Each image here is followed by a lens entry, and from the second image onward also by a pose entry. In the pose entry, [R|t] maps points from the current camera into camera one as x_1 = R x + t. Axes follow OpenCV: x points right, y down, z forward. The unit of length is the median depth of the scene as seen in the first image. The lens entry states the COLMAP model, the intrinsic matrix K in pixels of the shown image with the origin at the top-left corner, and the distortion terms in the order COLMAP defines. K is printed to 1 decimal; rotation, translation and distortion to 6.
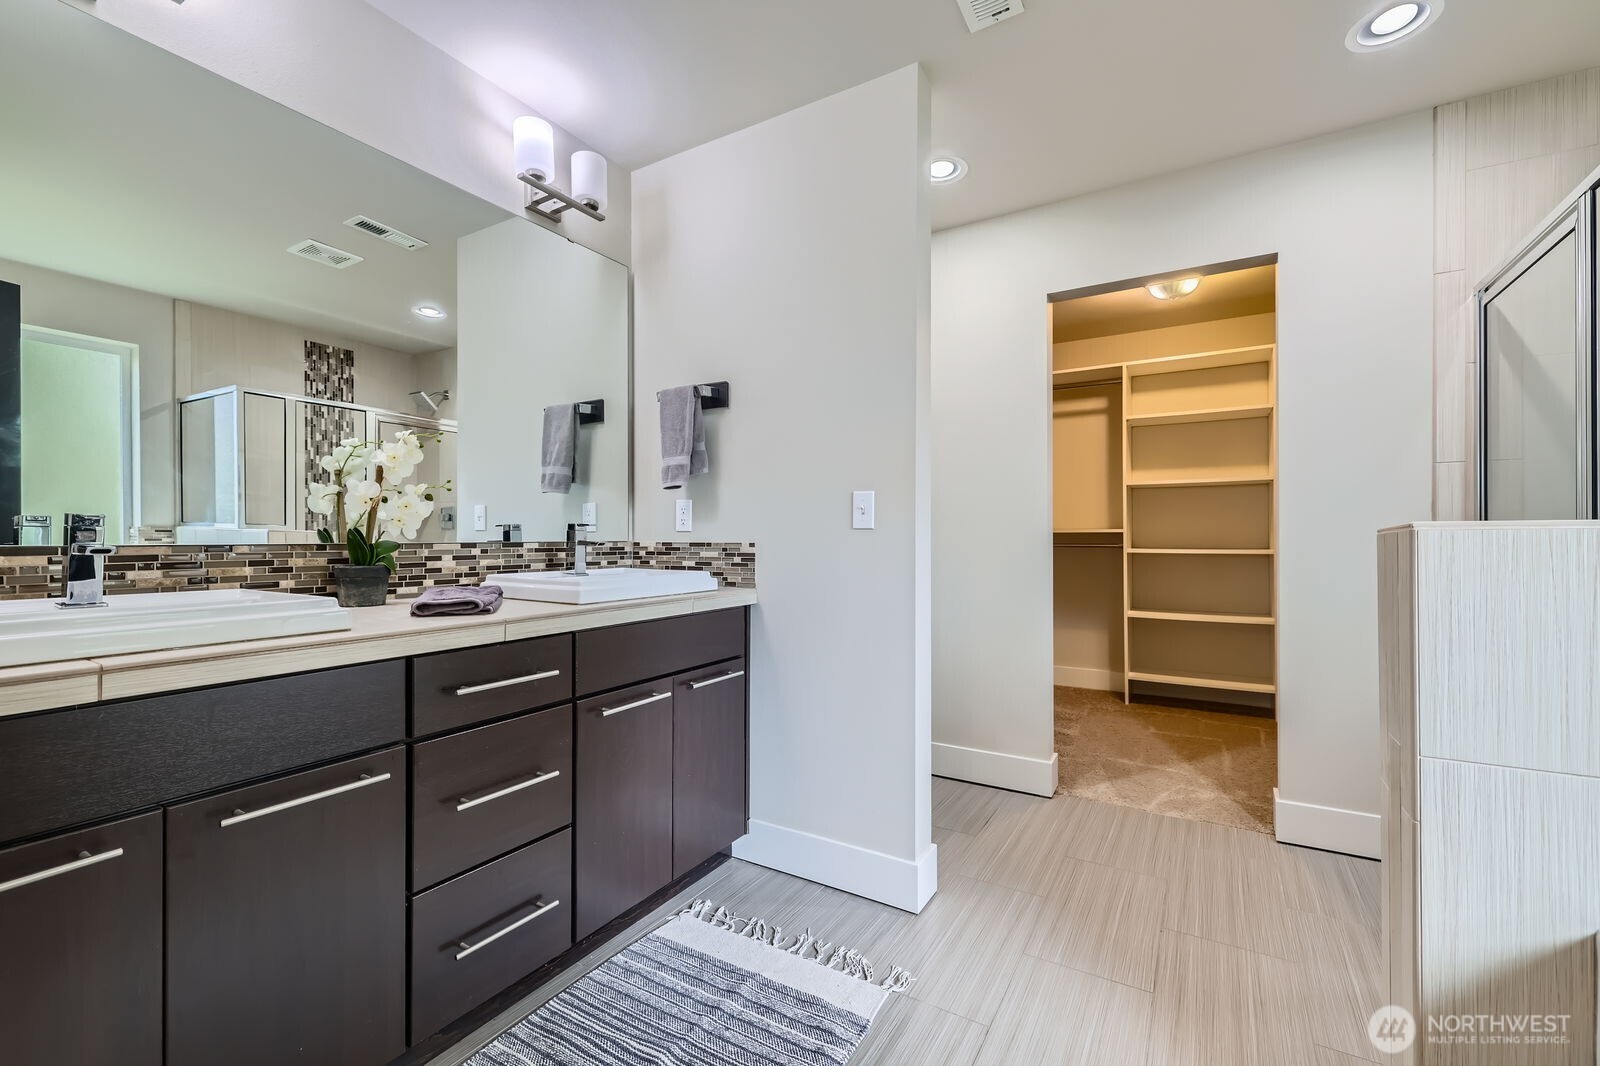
lens RADIAL K [[672.8, 0, 813.9], [0, 672.8, 538.0], [0, 0, 1]] dist [0.002834, 0.000129]
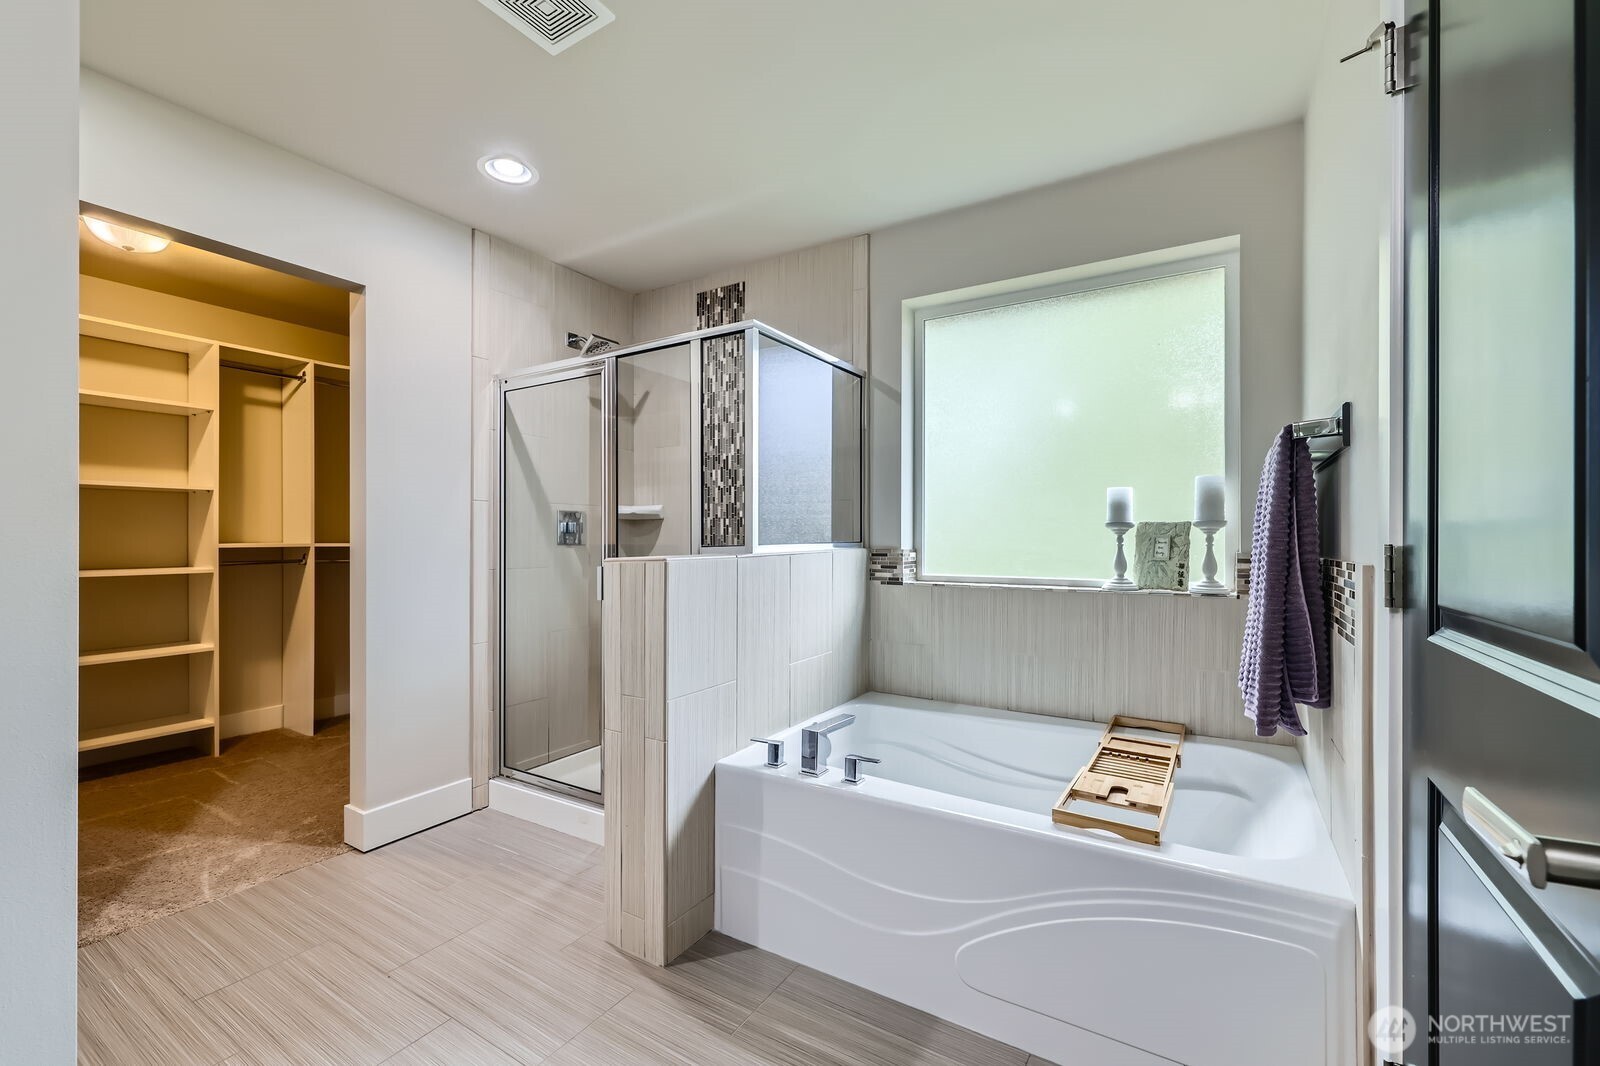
lens RADIAL K [[672.8, 0, 810.8], [0, 672.8, 534.1], [0, 0, 1]] dist [0.002834, 0.000129]
pose [[0.014324, 0.007096, 0.999872, -0.306737], [0.001781, 0.999973, -0.007122, -0.027759], [-0.999896, 0.001882, 0.014311, 0.266889]]
